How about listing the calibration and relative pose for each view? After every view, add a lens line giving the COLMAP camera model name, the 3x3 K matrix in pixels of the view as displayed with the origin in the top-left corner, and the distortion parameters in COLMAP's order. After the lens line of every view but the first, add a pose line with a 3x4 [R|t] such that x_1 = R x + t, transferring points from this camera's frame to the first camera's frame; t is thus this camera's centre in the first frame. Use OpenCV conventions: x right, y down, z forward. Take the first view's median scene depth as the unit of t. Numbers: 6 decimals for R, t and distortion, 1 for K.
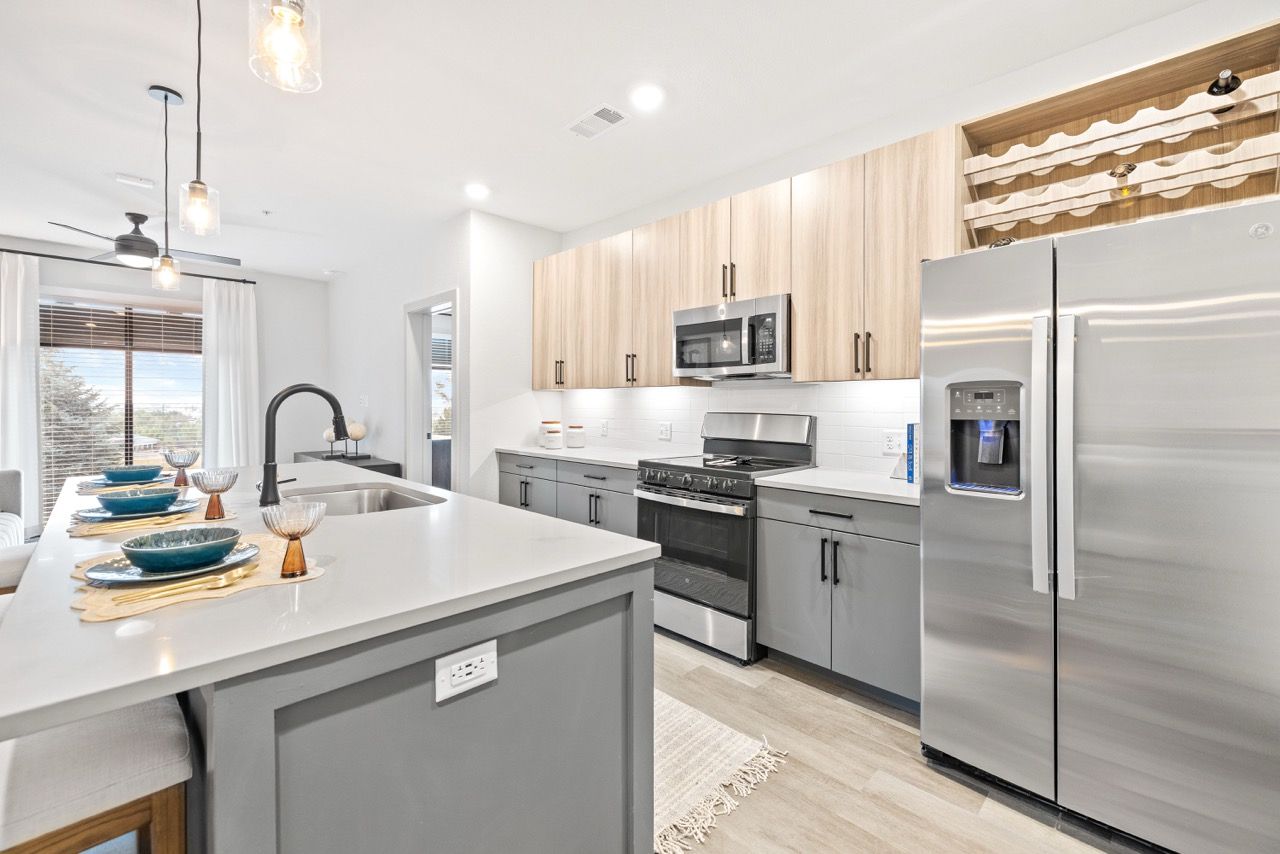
lens RADIAL K [[542.5, 0, 640.1], [0, 542.5, 402.2], [0, 0, 1]] dist [0.000271, -0.000102]
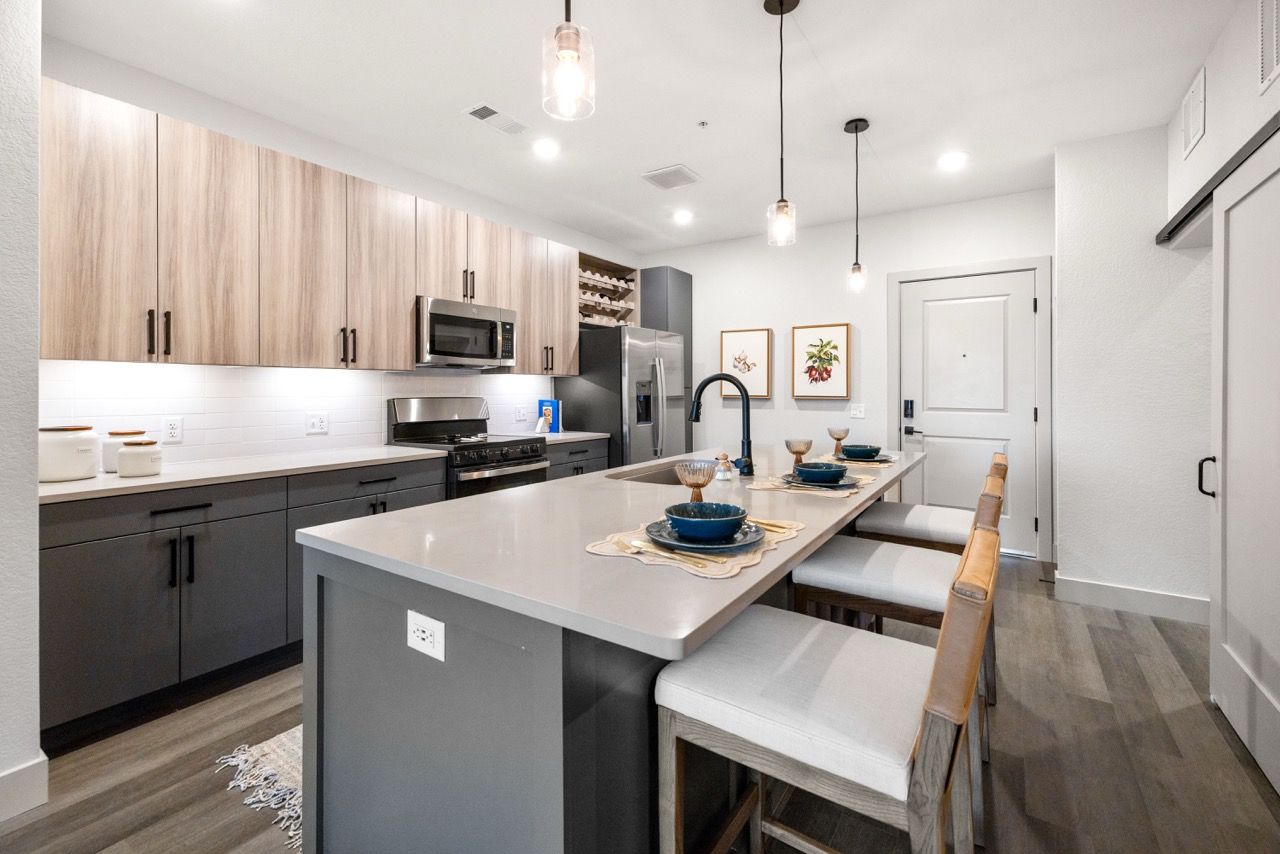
lens RADIAL K [[552.9, 0, 639.9], [0, 552.9, 389.9], [0, 0, 1]] dist [-0.001499, 0.000011]
pose [[-0.196760, -0.003500, 0.980446, -1.135309], [-0.002204, 0.999993, 0.003128, -0.000543], [-0.980449, -0.001545, -0.196766, 0.913691]]
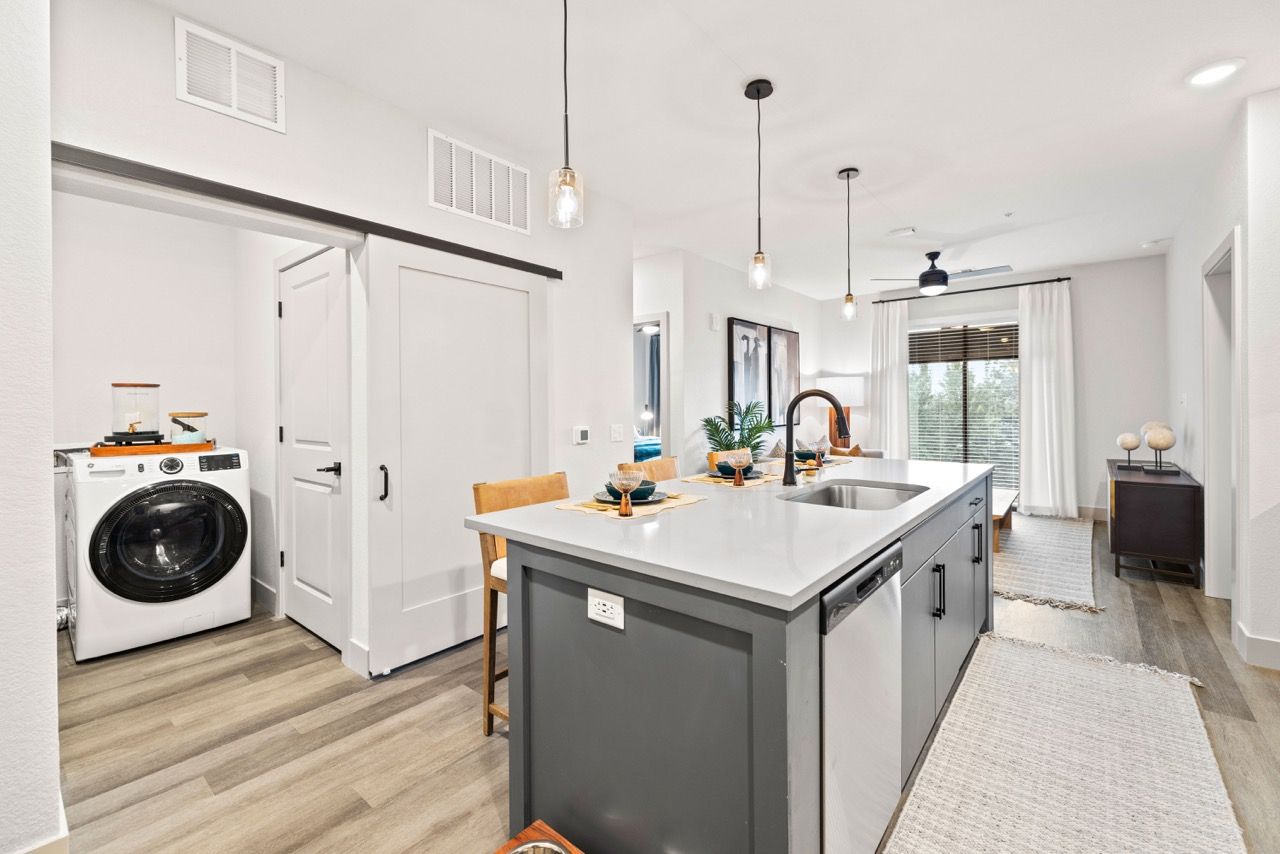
lens RADIAL K [[539.5, 0, 646.6], [0, 539.5, 404.5], [0, 0, 1]] dist [-0.000156, 0.000053]
pose [[0.100595, -0.004921, -0.994915, 0.344428], [0.007975, 0.999960, -0.004140, 0.000523], [0.994896, -0.007518, 0.100630, 0.332383]]
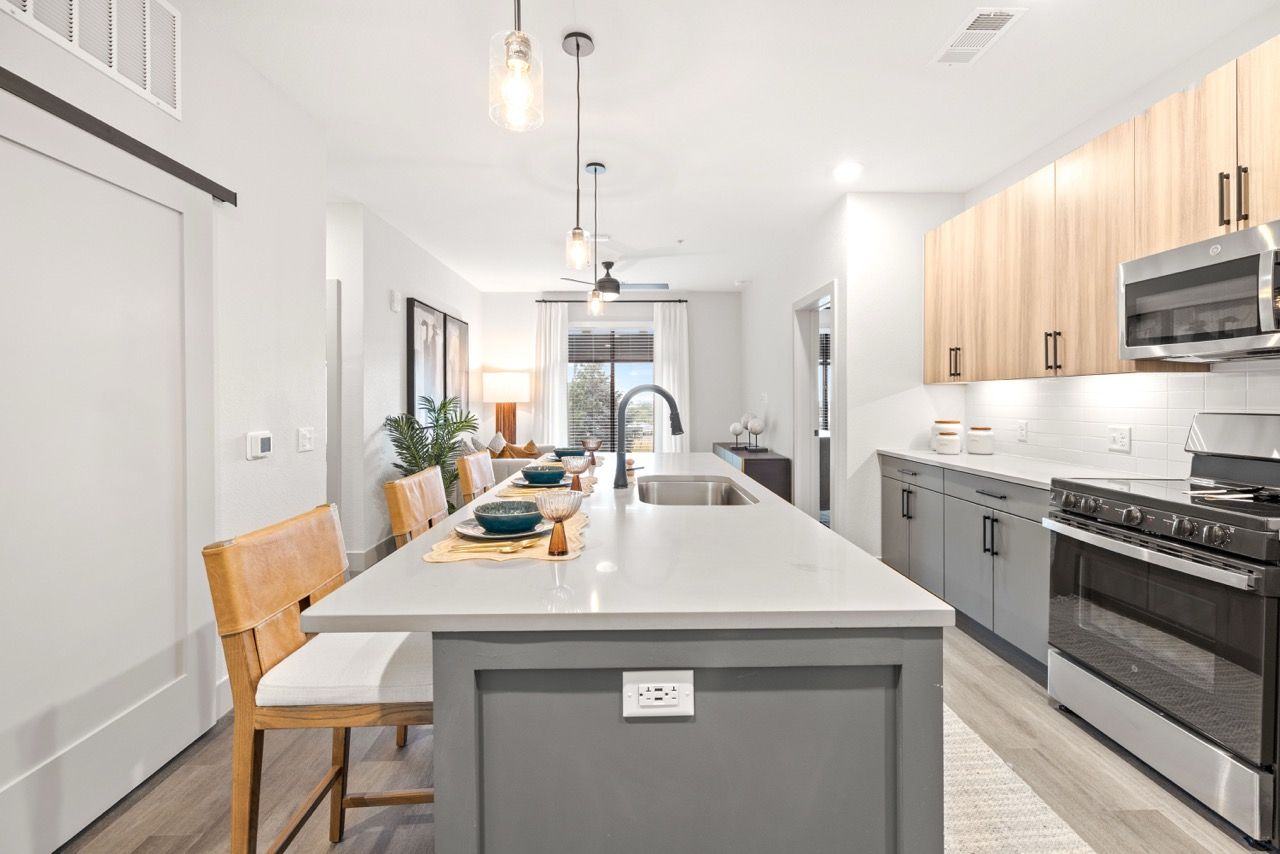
lens RADIAL K [[540.3, 0, 644.4], [0, 540.3, 398.3], [0, 0, 1]] dist [0.000410, 0.000015]
pose [[0.729317, -0.006445, -0.684146, 0.099679], [0.006533, 0.999976, -0.002456, -0.001019], [0.684145, -0.002679, 0.729341, 0.109857]]
